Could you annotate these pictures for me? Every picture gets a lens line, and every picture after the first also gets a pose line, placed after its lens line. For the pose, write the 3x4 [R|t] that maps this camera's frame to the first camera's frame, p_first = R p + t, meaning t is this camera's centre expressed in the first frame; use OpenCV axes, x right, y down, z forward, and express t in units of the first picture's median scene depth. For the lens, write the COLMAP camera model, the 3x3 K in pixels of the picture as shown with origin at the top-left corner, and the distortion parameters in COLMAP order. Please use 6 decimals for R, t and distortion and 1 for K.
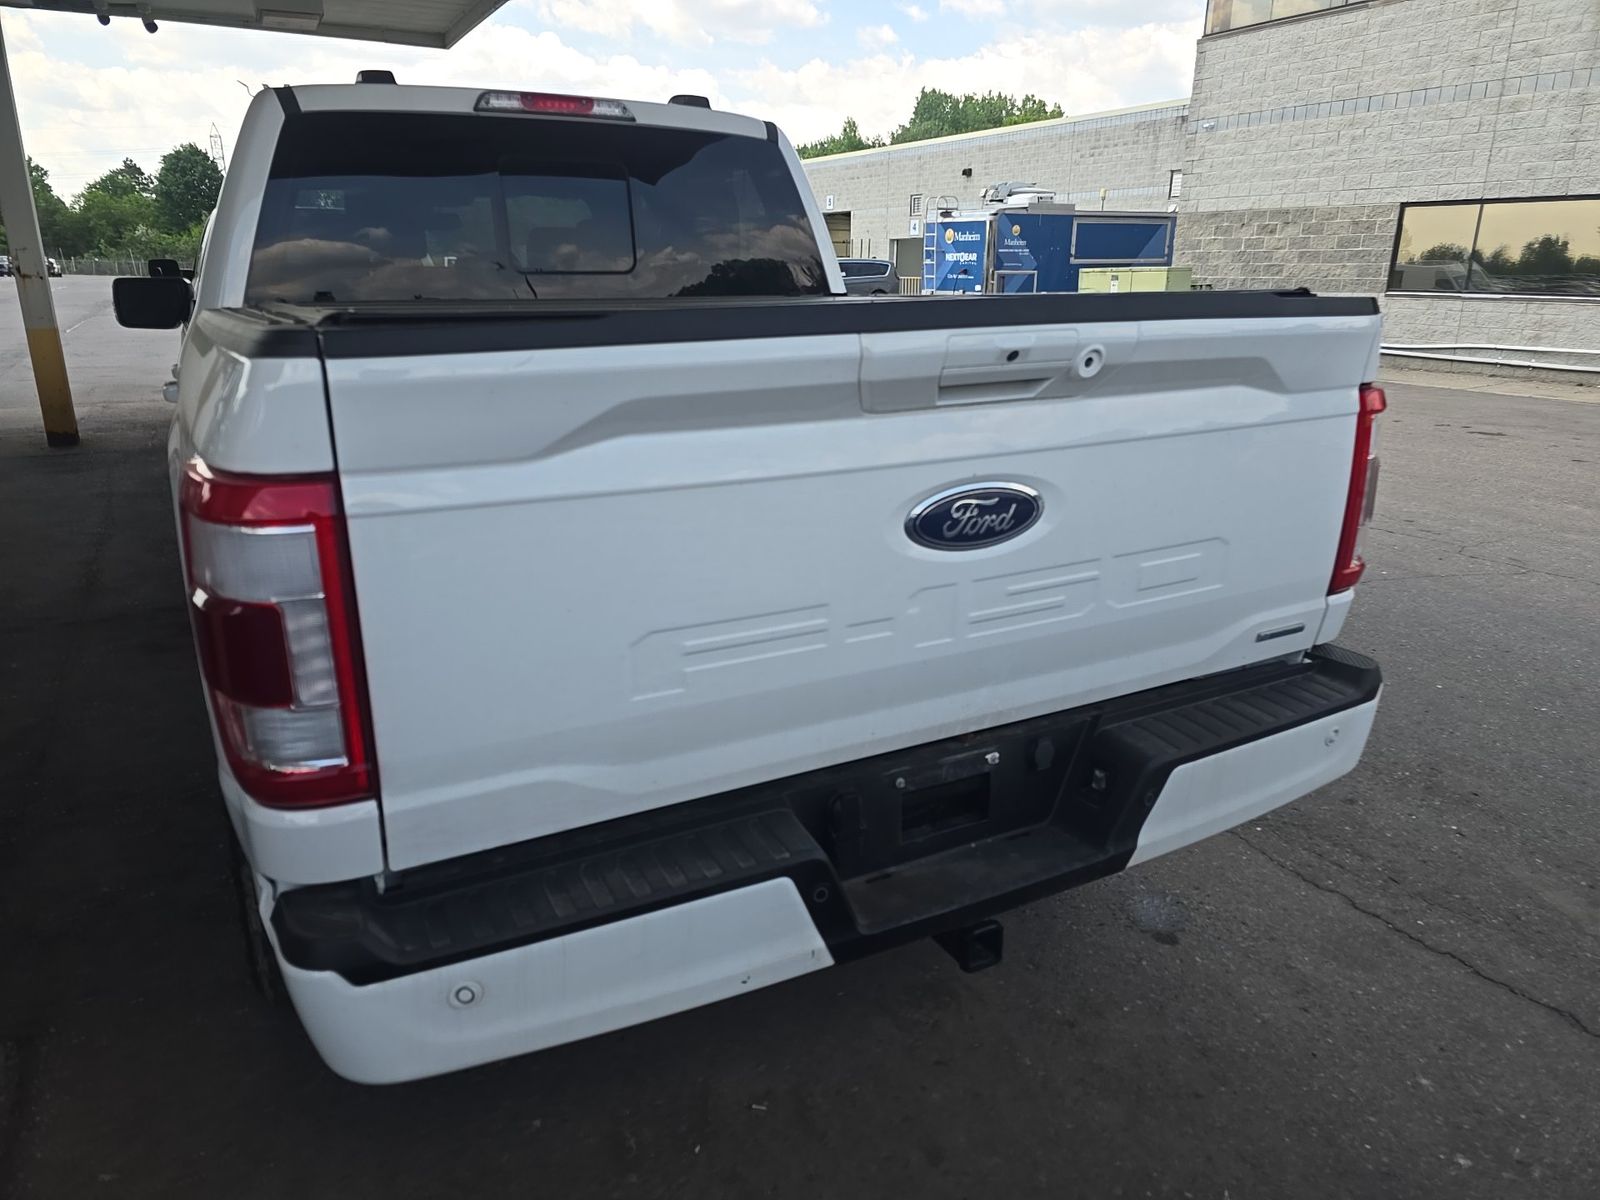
lens RADIAL K [[1111.8, 0, 833.7], [0, 1111.8, 567.2], [0, 0, 1]] dist [0.058598, -0.040883]
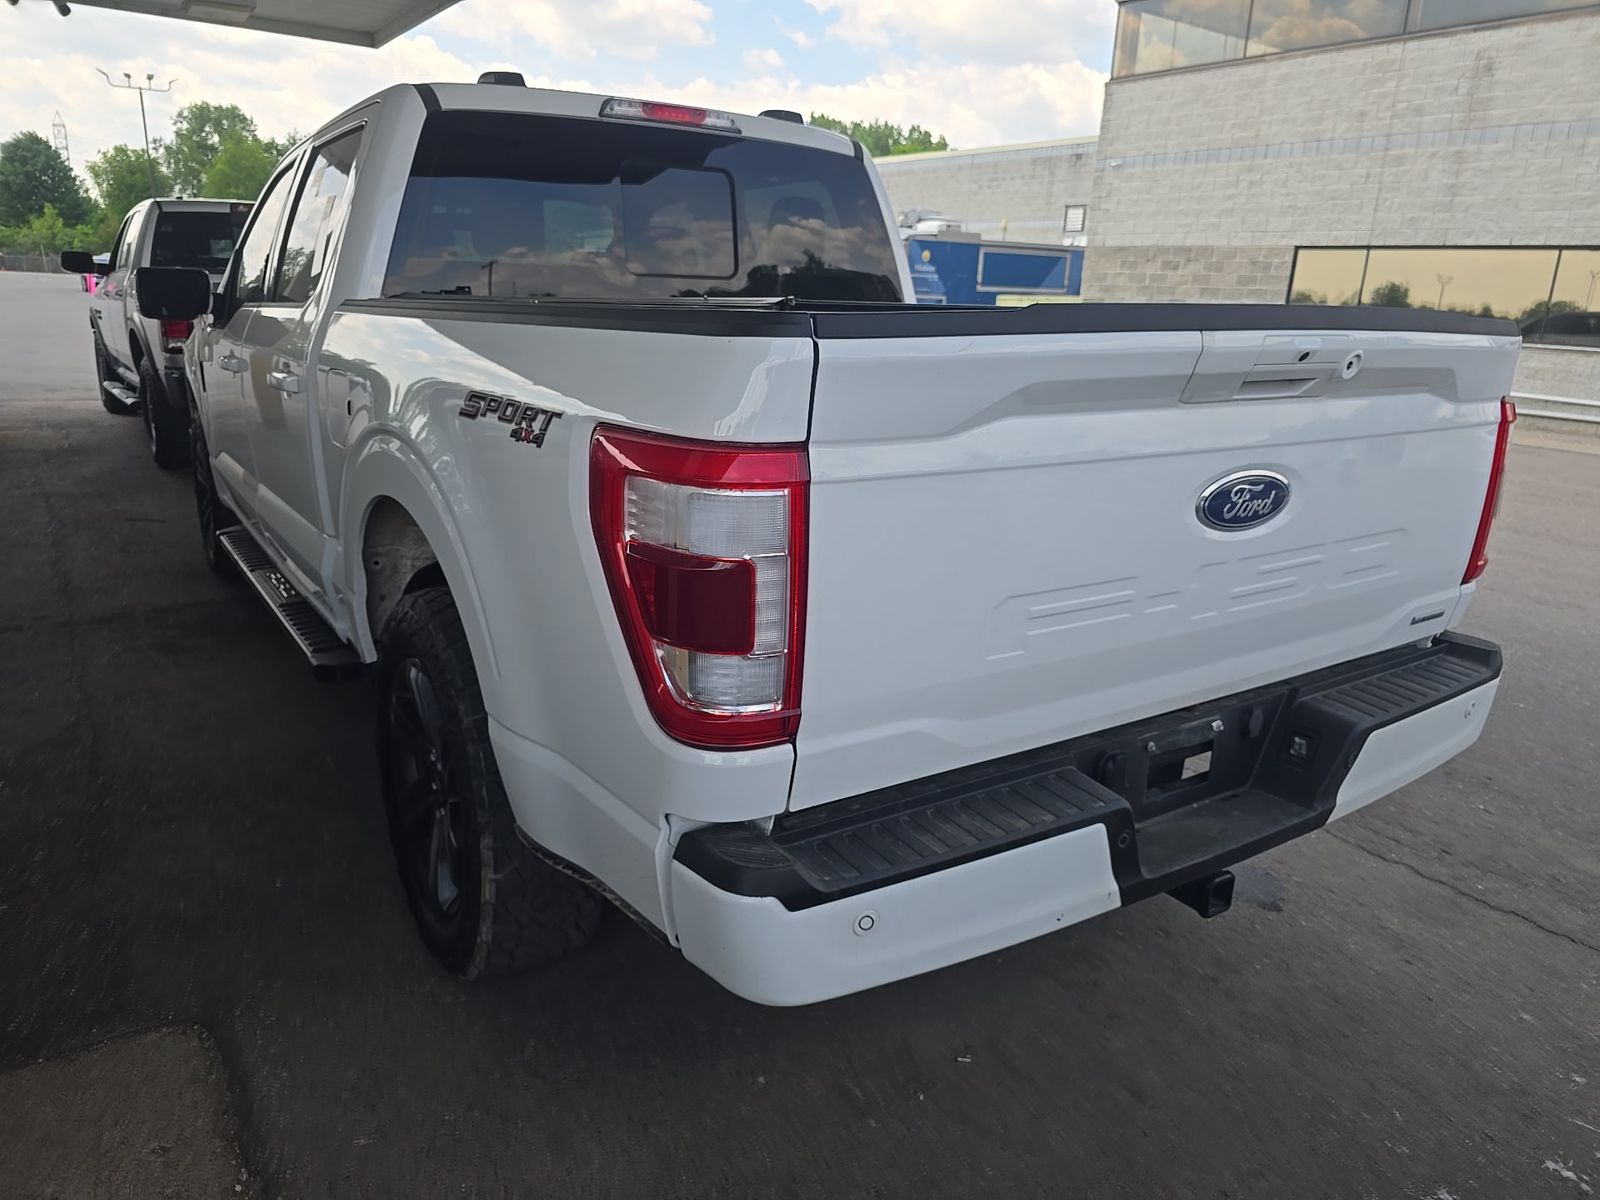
lens RADIAL K [[1111.8, 0, 825.1], [0, 1111.8, 578.2], [0, 0, 1]] dist [0.058598, -0.040883]
pose [[0.994515, 0.009176, 0.104188, -0.303357], [-0.008211, 0.999919, -0.009679, 0.033986], [-0.104269, 0.008771, 0.994510, -0.051682]]
